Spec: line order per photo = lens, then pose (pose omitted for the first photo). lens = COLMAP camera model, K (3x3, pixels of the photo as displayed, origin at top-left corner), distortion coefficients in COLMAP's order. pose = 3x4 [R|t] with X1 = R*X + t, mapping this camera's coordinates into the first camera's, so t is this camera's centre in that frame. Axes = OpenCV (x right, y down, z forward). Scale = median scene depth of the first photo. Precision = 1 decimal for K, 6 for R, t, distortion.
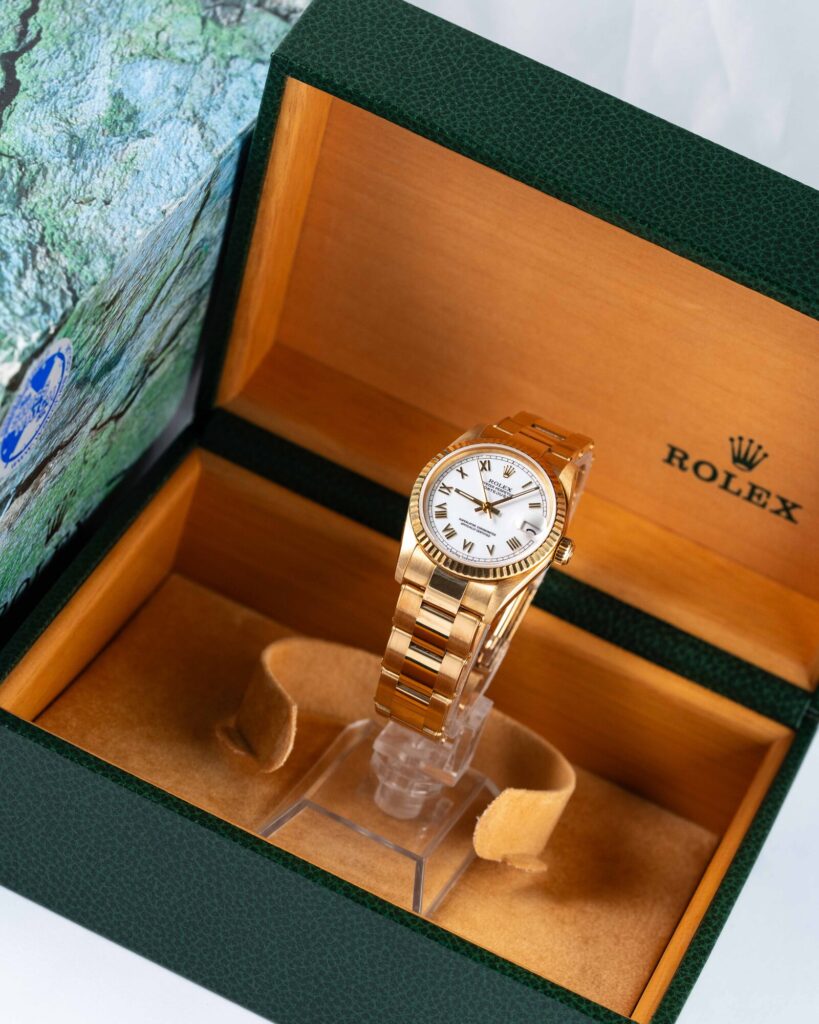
lens RADIAL K [[4276.3, 0, 409.5], [0, 4276.3, 512.0], [0, 0, 1]] dist [-0.075360, 0.664511]
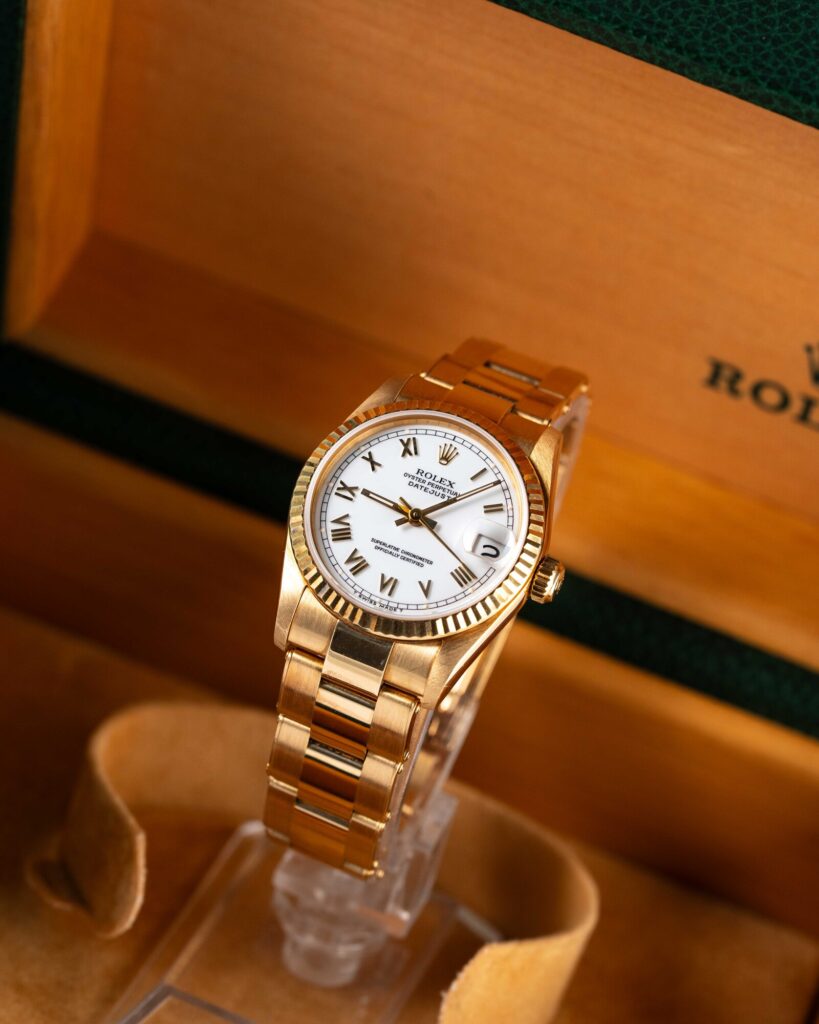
lens RADIAL K [[4276.3, 0, 409.5], [0, 4276.3, 512.0], [0, 0, 1]] dist [-0.075360, 0.664511]
pose [[0.997236, -0.070003, -0.024915, 0.032307], [0.071863, 0.993882, 0.083872, -0.052795], [0.018891, -0.085430, 0.996165, 0.389070]]
